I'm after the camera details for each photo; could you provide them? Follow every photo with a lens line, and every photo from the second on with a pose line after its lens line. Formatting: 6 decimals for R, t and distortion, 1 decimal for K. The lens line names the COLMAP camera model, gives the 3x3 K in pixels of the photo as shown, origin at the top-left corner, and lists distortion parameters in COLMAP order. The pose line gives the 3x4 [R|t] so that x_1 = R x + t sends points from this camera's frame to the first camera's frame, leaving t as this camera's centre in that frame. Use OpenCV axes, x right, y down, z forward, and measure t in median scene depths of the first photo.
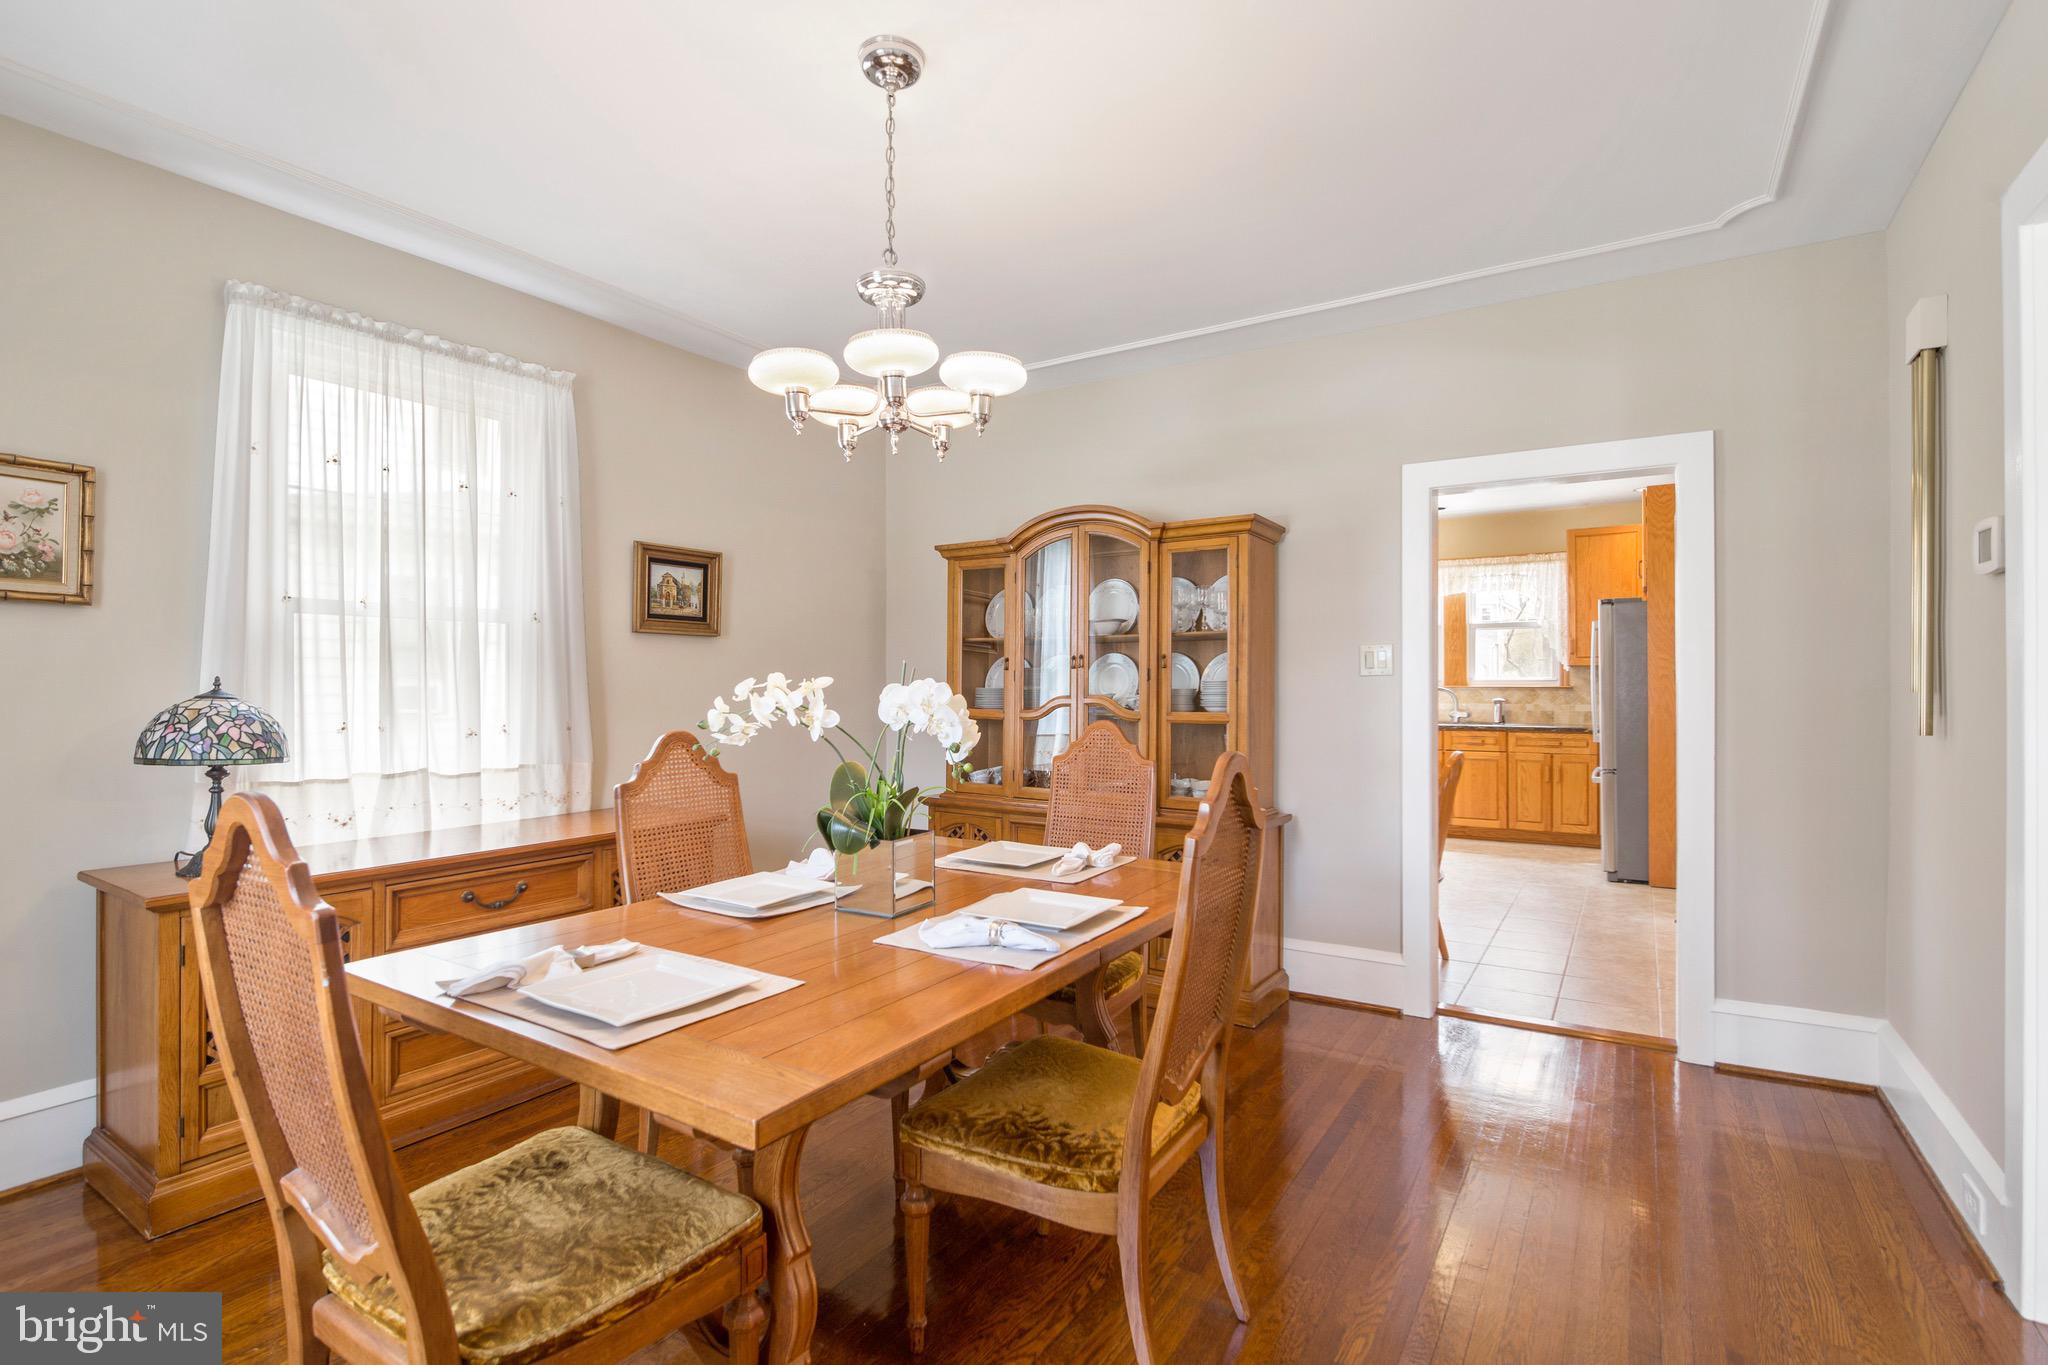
lens RADIAL K [[947.9, 0, 1030.2], [0, 947.9, 673.7], [0, 0, 1]] dist [-0.015926, 0.000391]
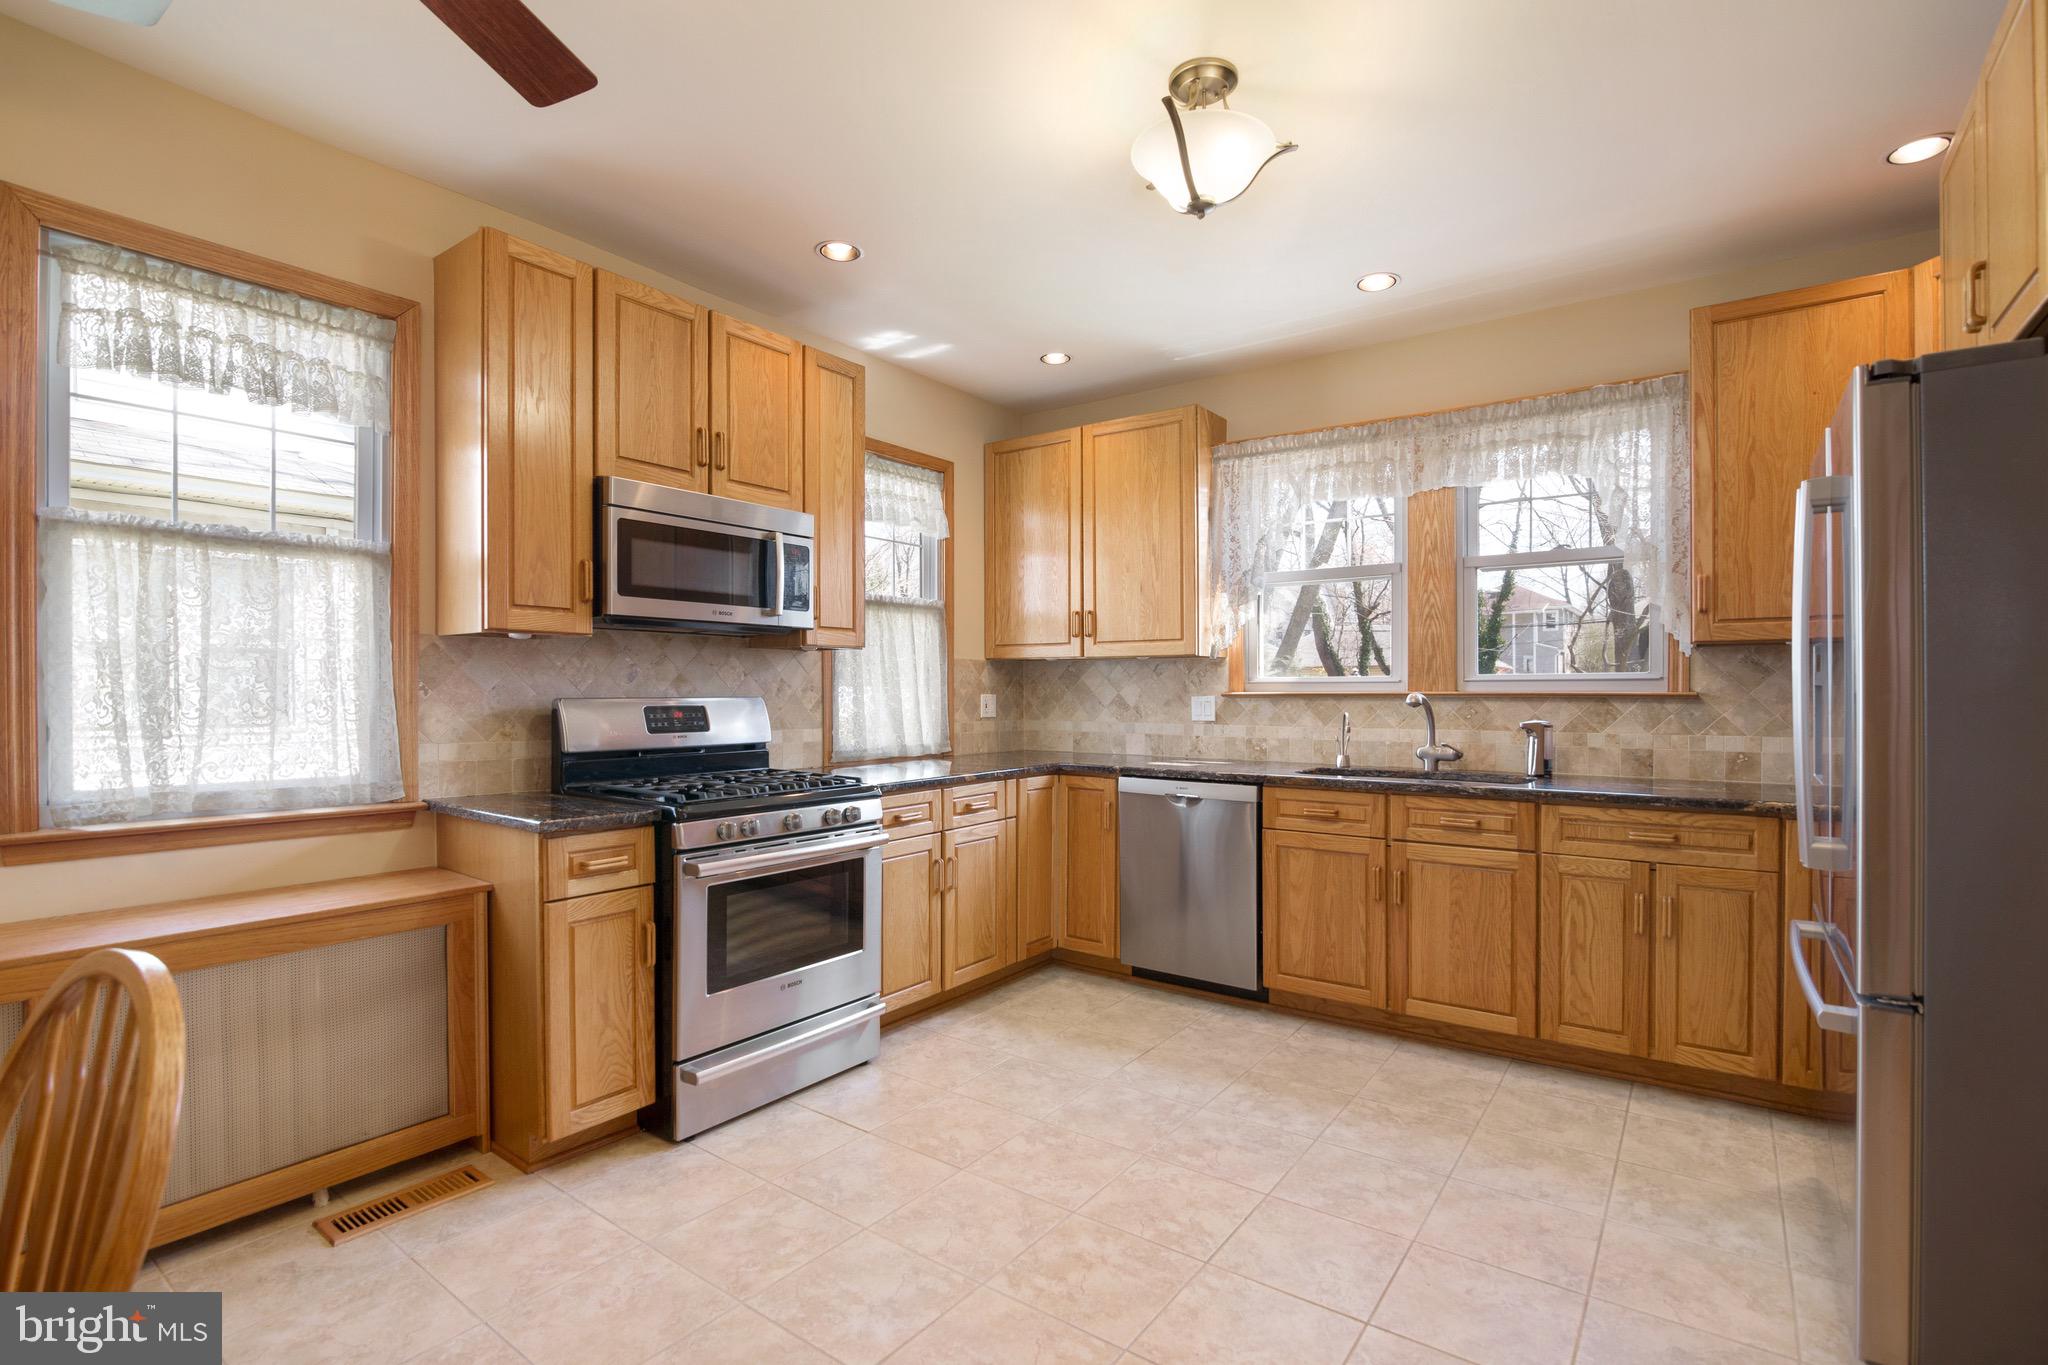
lens RADIAL K [[954.8, 0, 1027.1], [0, 954.8, 693.1], [0, 0, 1]] dist [-0.014011, -0.000490]
pose [[0.998356, 0.000097, -0.057318, 0.176385], [0.000474, 0.999951, 0.009935, 0.005519], [0.057316, -0.009946, 0.998307, 0.330250]]
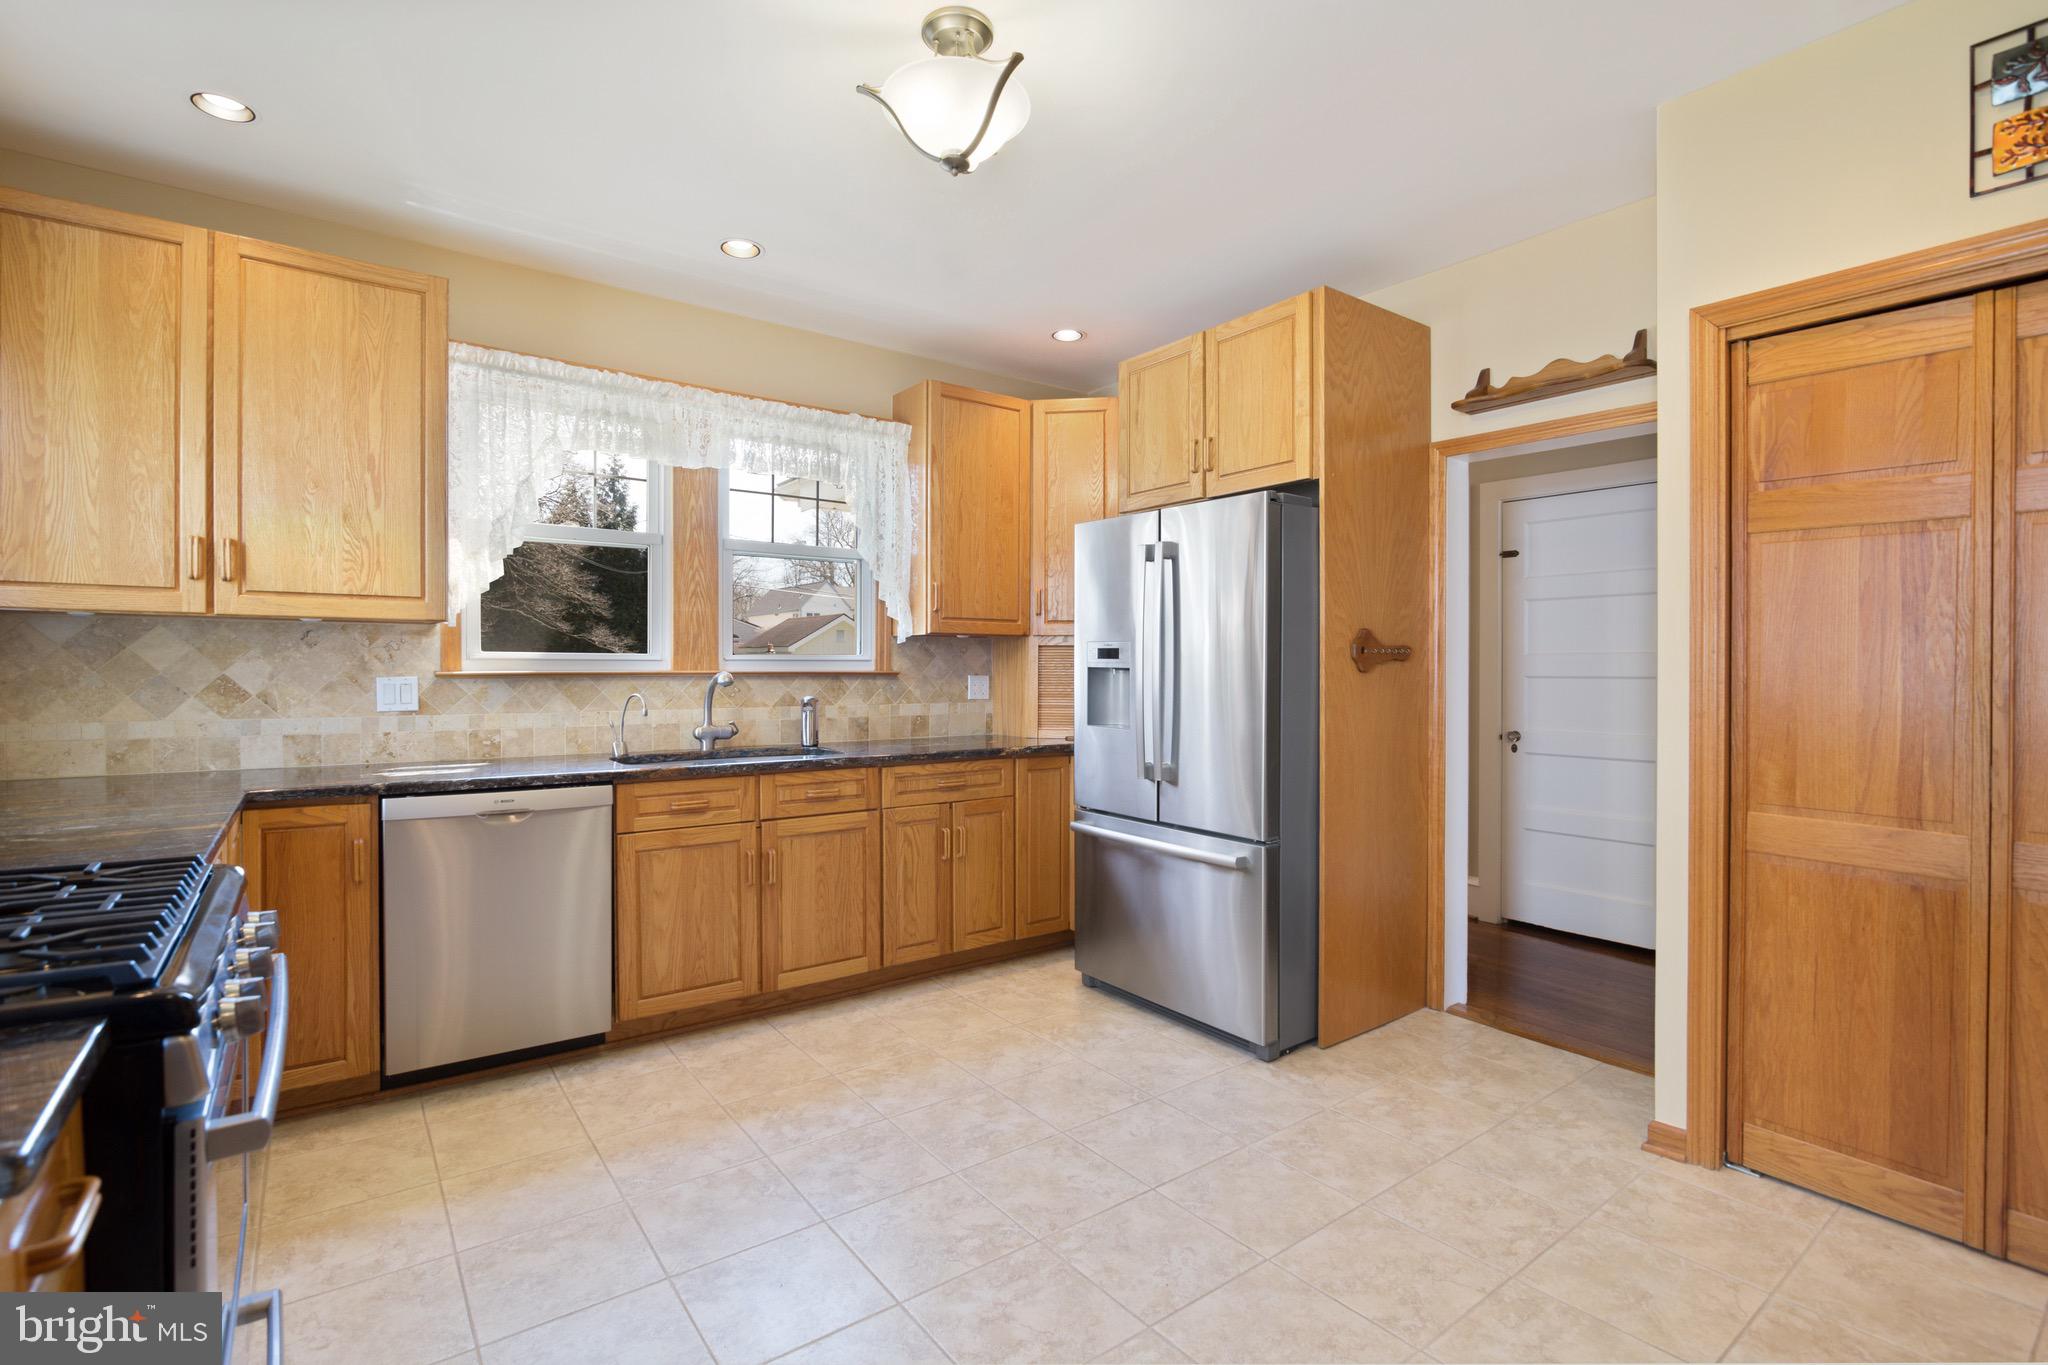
lens RADIAL K [[947.9, 0, 1030.2], [0, 947.9, 673.7], [0, 0, 1]] dist [-0.015926, 0.000391]
pose [[0.347493, -0.005123, 0.937669, 0.047695], [-0.009677, 0.999912, 0.009049, 0.005424], [-0.937633, -0.012219, 0.347413, 0.437343]]
